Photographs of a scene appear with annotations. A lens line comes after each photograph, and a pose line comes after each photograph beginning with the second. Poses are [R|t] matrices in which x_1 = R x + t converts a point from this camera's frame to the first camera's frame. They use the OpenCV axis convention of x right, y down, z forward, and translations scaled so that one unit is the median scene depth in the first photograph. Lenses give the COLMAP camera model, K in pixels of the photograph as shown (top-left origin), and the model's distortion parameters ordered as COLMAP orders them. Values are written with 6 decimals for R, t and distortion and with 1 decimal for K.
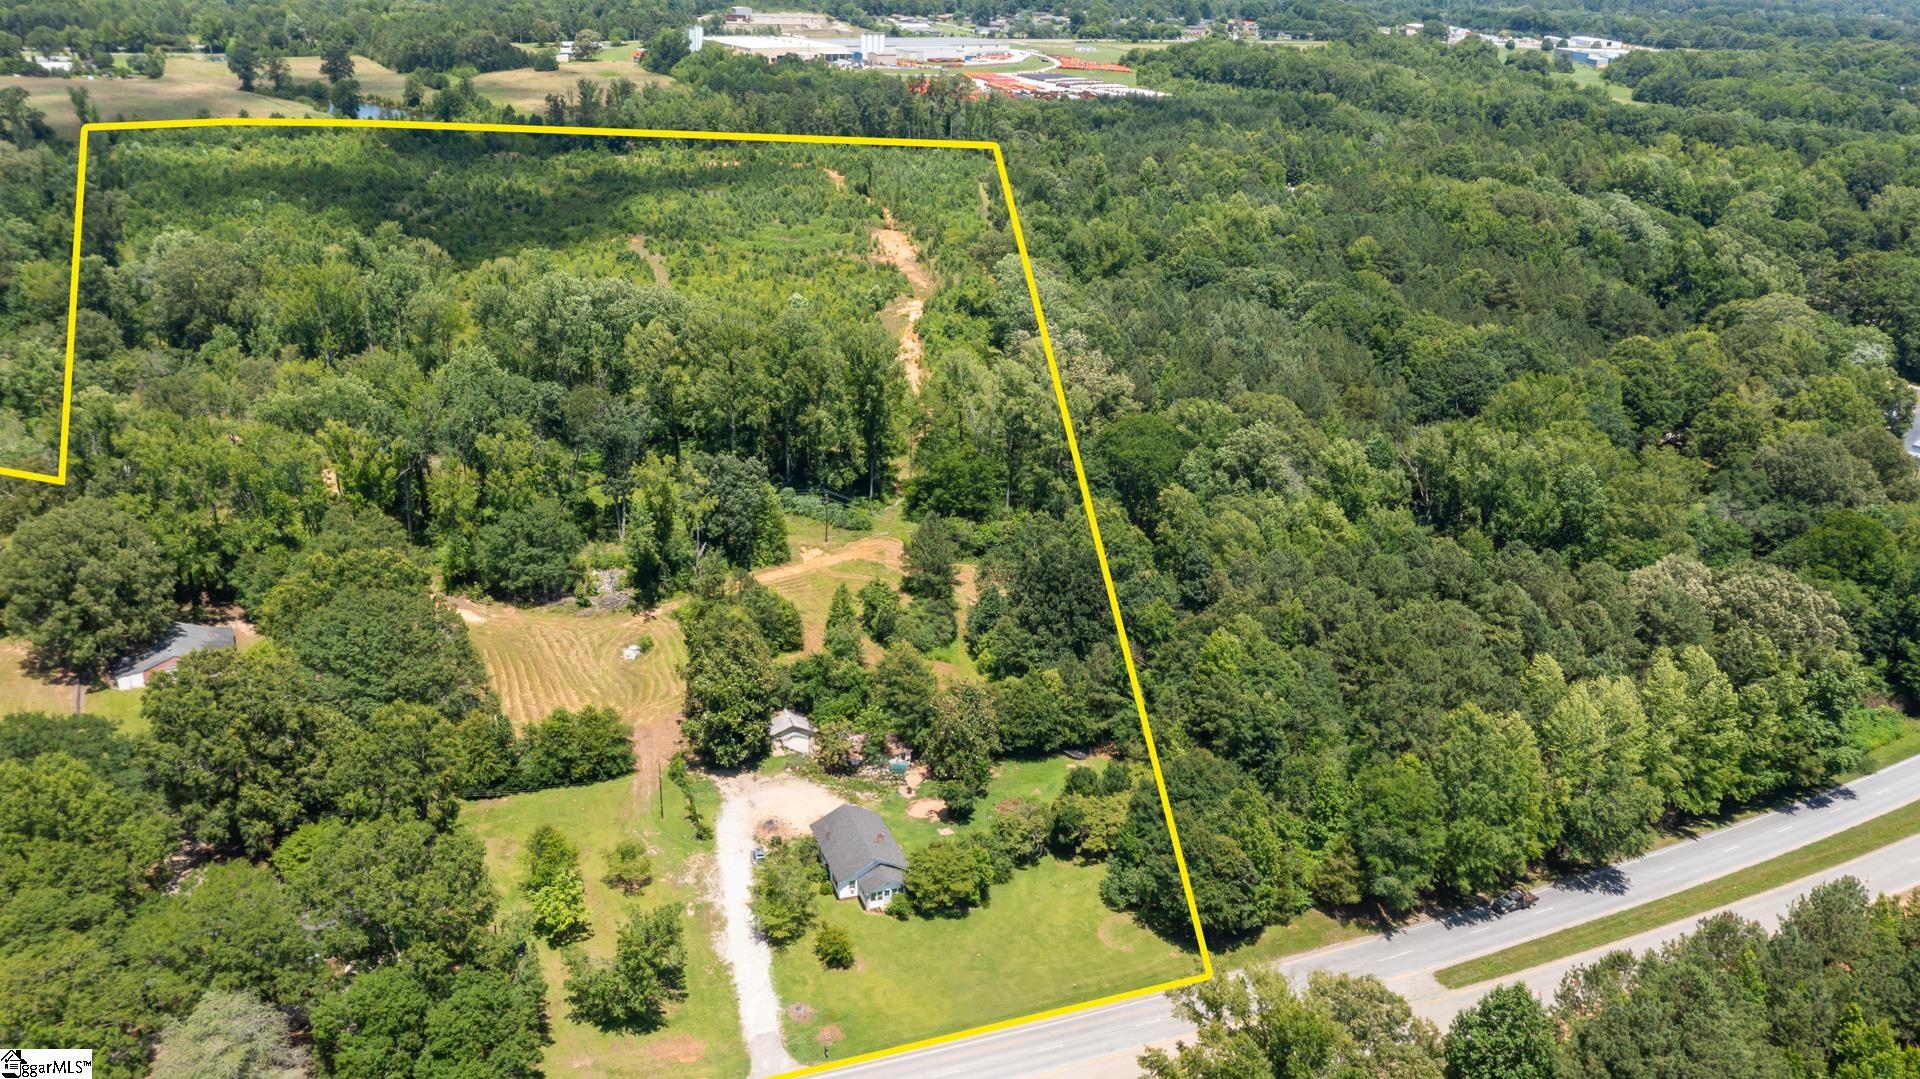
lens RADIAL K [[1496.2, 0, 960.0], [0, 1496.2, 539.5], [0, 0, 1]] dist [-0.010470, -0.001354]
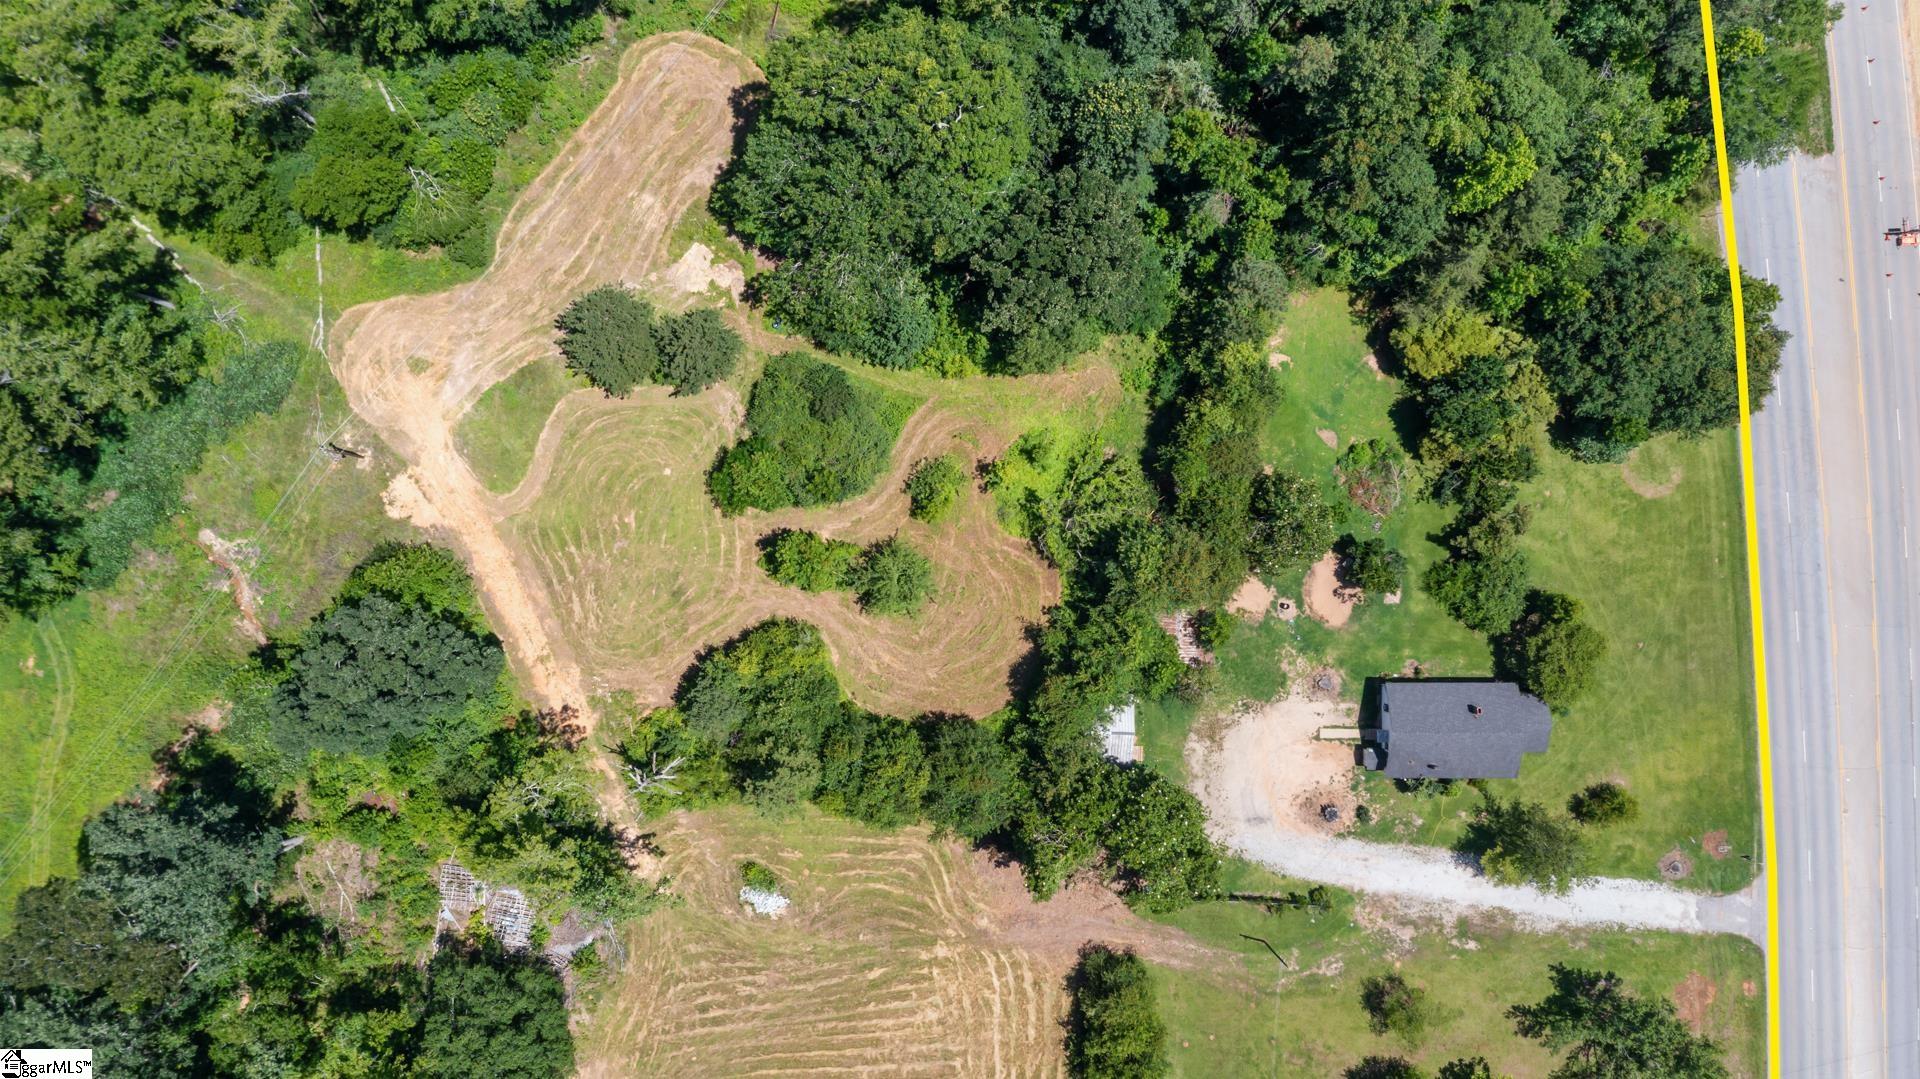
lens RADIAL K [[1569.8, 0, 960.0], [0, 1569.8, 539.5], [0, 0, 1]] dist [-0.011277, -0.006062]
pose [[0.353133, -0.935483, -0.013016, -0.054757], [0.343531, 0.116713, 0.931861, -0.672273], [-0.870220, -0.333542, 0.362583, 0.970130]]
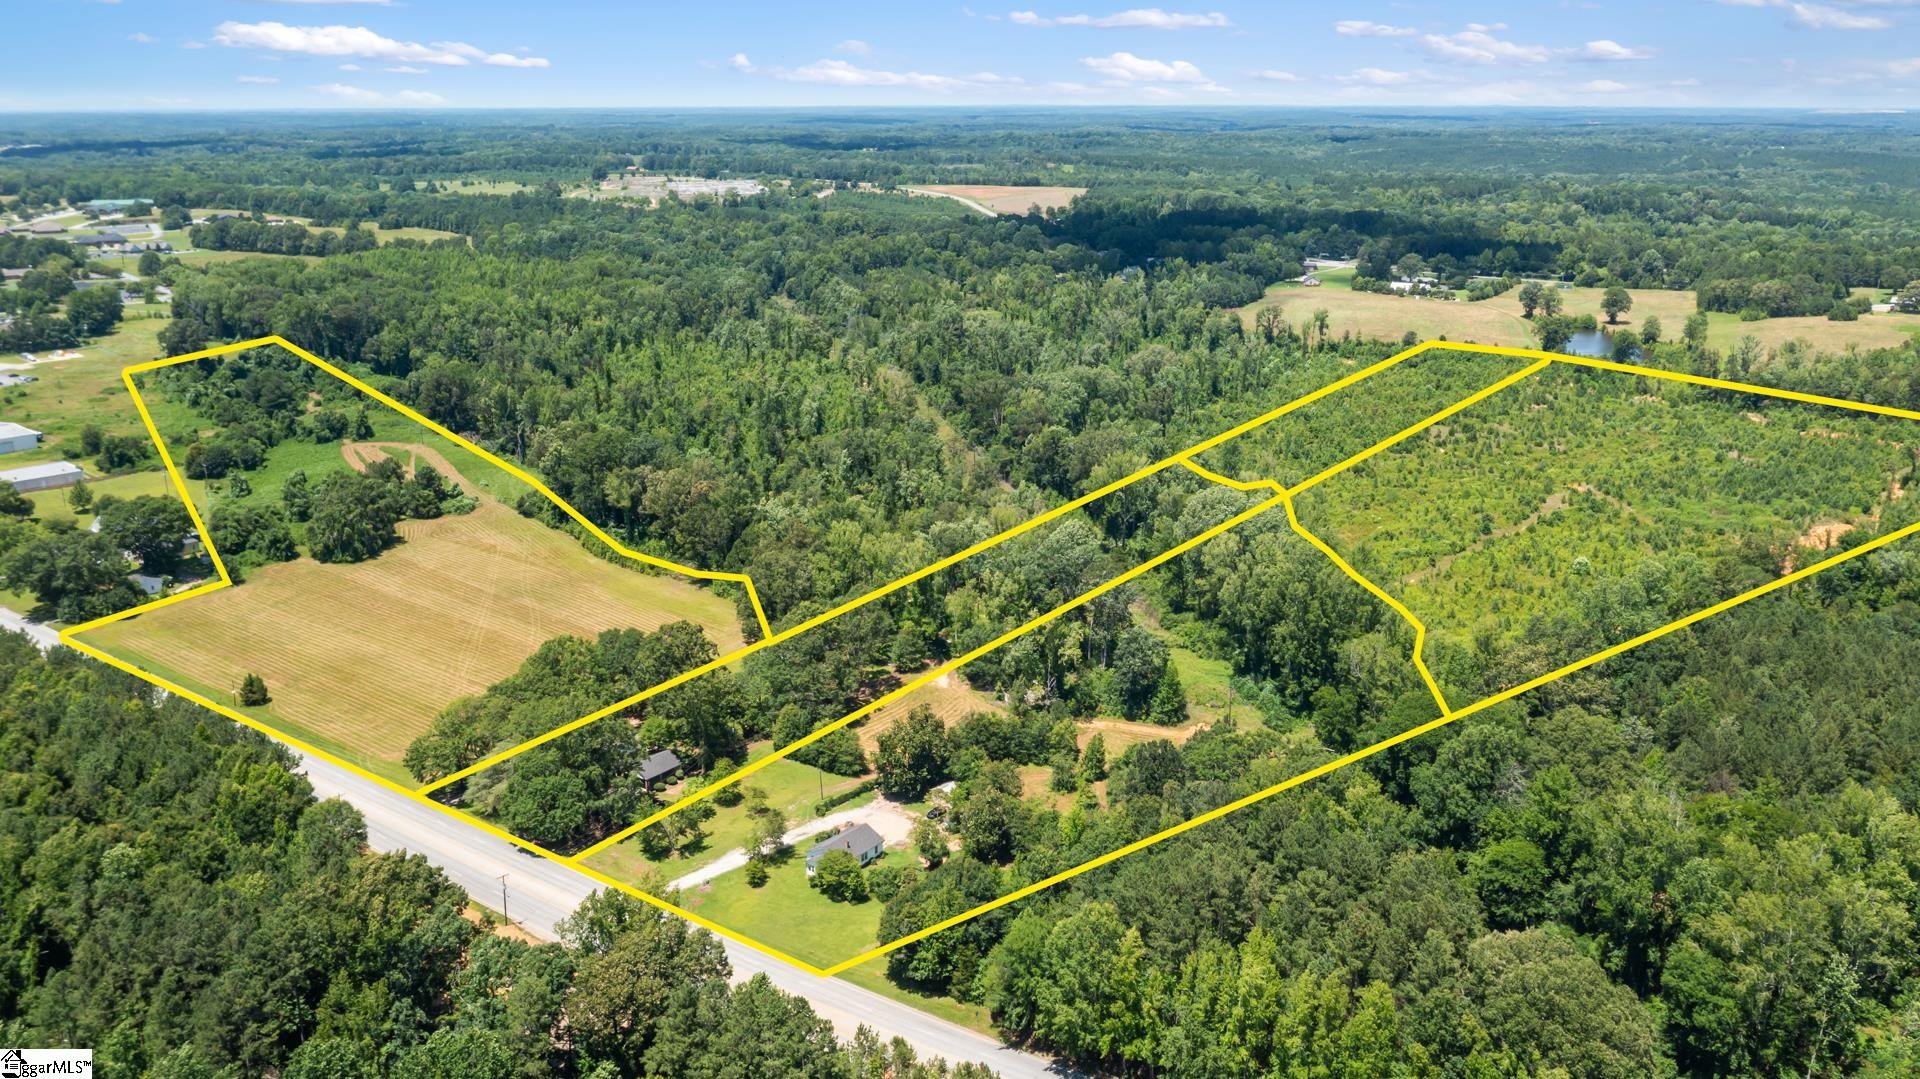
lens RADIAL K [[1569.8, 0, 960.0], [0, 1569.8, 539.5], [0, 0, 1]] dist [-0.011277, -0.006062]
pose [[0.547941, 0.190603, -0.814513, 1.272980], [-0.299465, 0.953859, 0.021754, -0.169827], [0.781077, 0.231998, 0.579738, 0.081243]]
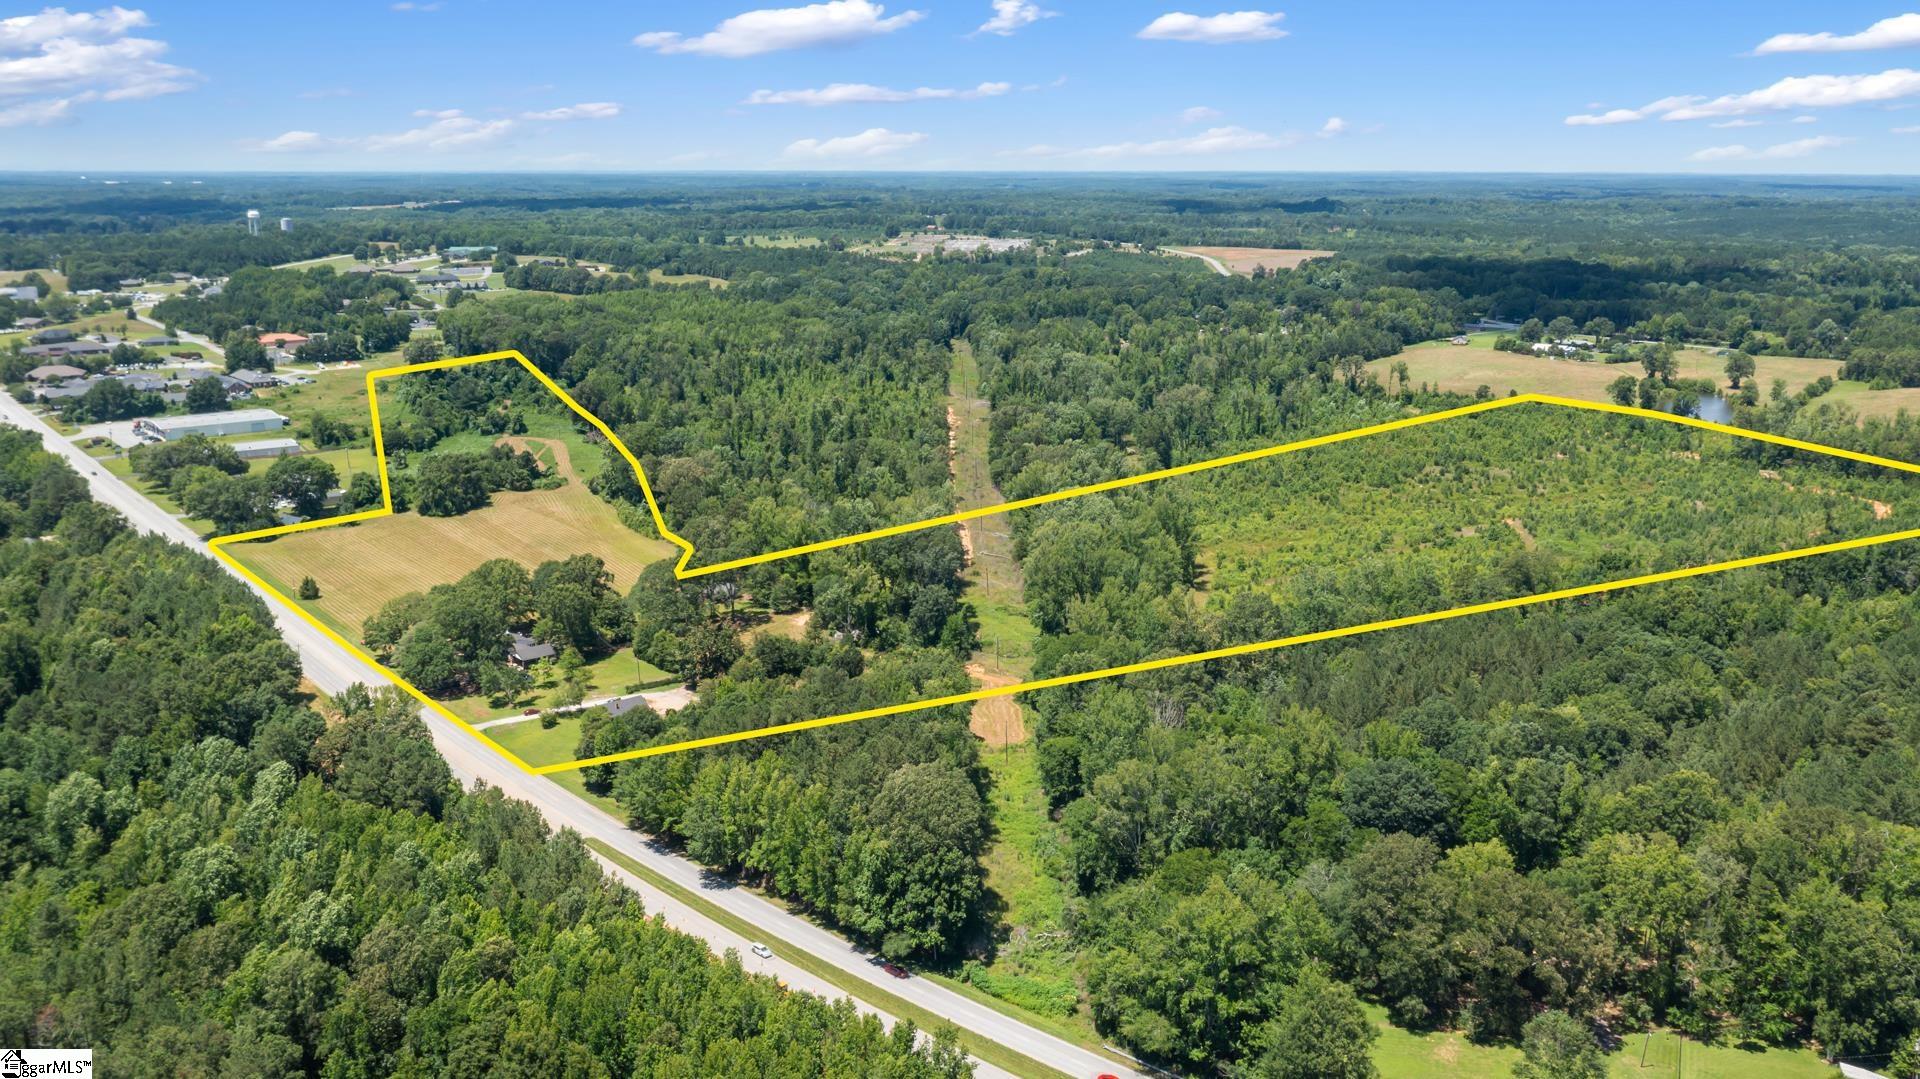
lens RADIAL K [[1569.8, 0, 960.0], [0, 1569.8, 539.5], [0, 0, 1]] dist [-0.011277, -0.006062]
pose [[0.336392, 0.184596, -0.923453, 2.108278], [-0.349611, 0.935001, 0.059550, -0.319051], [0.874422, 0.302817, 0.379063, 0.518533]]
